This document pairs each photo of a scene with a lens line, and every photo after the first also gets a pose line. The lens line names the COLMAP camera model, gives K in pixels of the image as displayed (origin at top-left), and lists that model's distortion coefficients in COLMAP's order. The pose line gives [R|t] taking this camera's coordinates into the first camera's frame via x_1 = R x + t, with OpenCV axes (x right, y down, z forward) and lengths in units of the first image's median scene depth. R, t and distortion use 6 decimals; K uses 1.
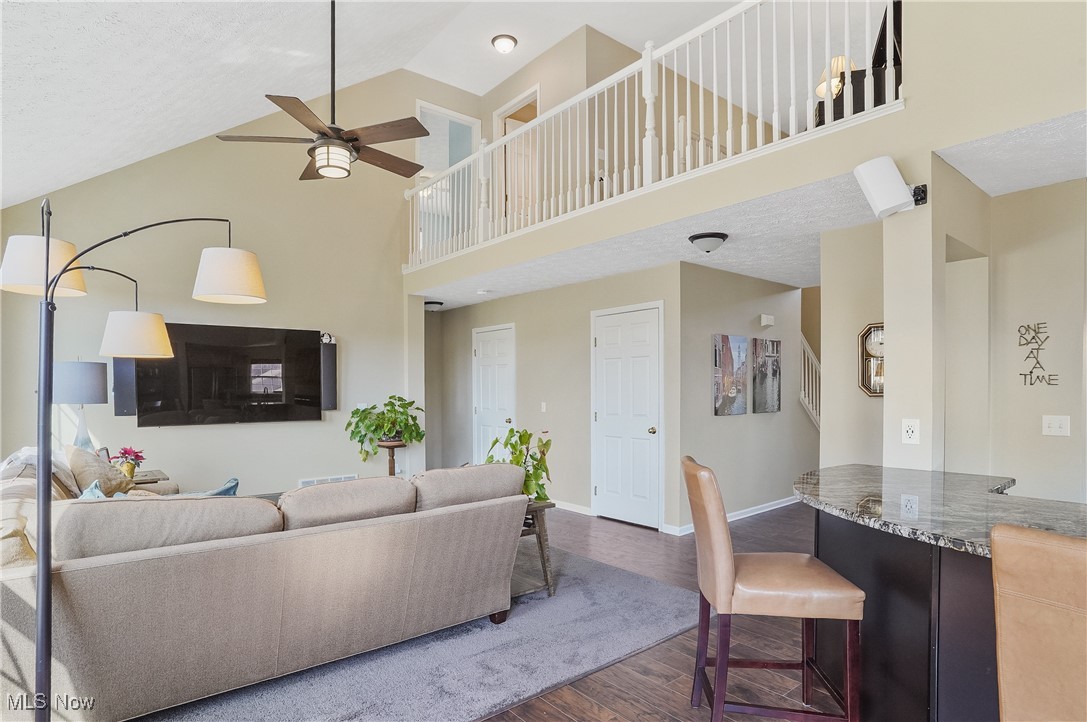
lens RADIAL K [[567.1, 0, 542.4], [0, 567.1, 399.6], [0, 0, 1]] dist [-0.001805, -0.000262]
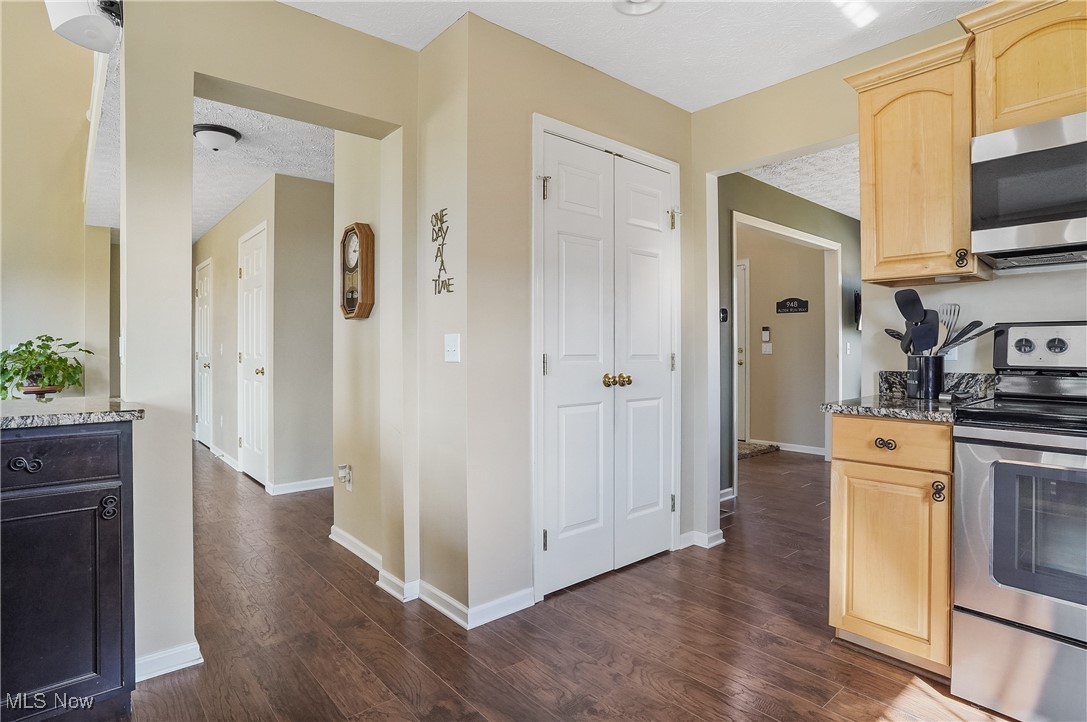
lens RADIAL K [[558.6, 0, 537.8], [0, 558.6, 358.9], [0, 0, 1]] dist [-0.002220, -0.000128]
pose [[0.999002, 0.002057, -0.044625, 1.027193], [-0.002328, 0.999979, -0.006024, 0.063525], [0.044612, 0.006122, 0.998986, 0.278379]]
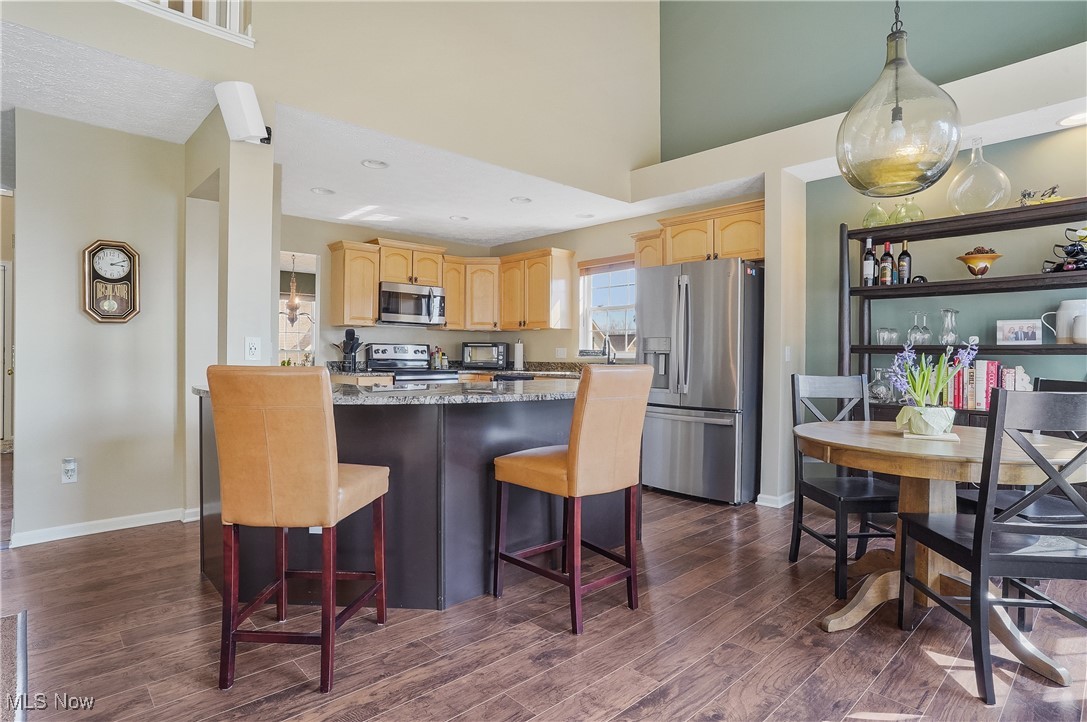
lens RADIAL K [[558.6, 0, 537.8], [0, 558.6, 358.9], [0, 0, 1]] dist [-0.002220, -0.000128]
pose [[-0.012958, -0.003697, 0.999909, -0.356724], [0.010619, 0.999936, 0.003835, 0.067860], [-0.999860, 0.010668, -0.012918, 0.421581]]
